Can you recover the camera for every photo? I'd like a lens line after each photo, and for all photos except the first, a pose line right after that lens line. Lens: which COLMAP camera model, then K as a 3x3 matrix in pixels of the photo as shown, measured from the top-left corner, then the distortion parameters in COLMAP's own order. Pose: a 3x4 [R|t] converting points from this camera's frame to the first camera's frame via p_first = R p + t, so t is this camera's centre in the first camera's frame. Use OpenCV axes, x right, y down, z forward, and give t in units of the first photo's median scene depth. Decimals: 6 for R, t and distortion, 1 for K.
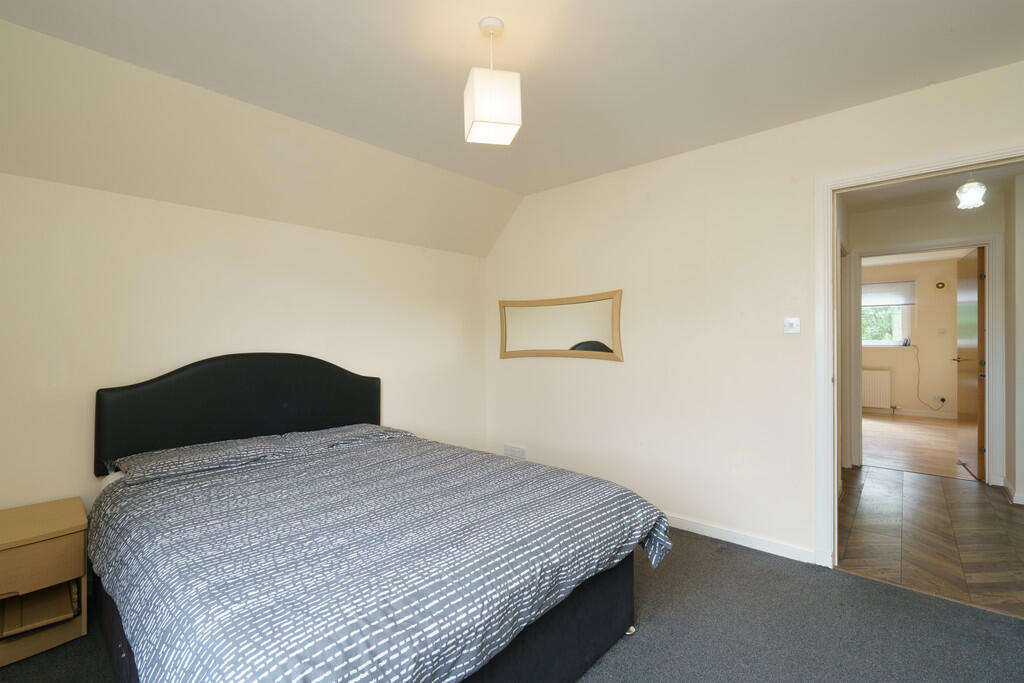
lens RADIAL K [[454.6, 0, 512.3], [0, 454.6, 338.7], [0, 0, 1]] dist [-0.002166, -0.000367]
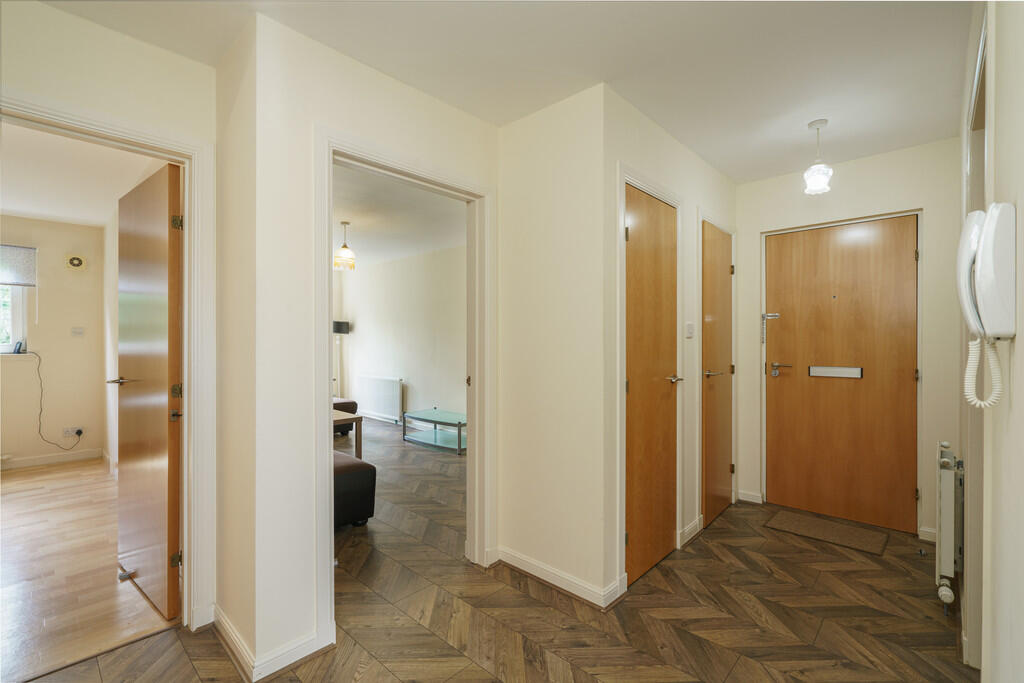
lens RADIAL K [[454.6, 0, 513.1], [0, 454.6, 339.9], [0, 0, 1]] dist [-0.002166, -0.000367]
pose [[0.032653, 0.004832, 0.999455, 0.303158], [-0.000830, 0.999988, -0.004808, 0.000203], [-0.999466, -0.000673, 0.032657, 0.340561]]
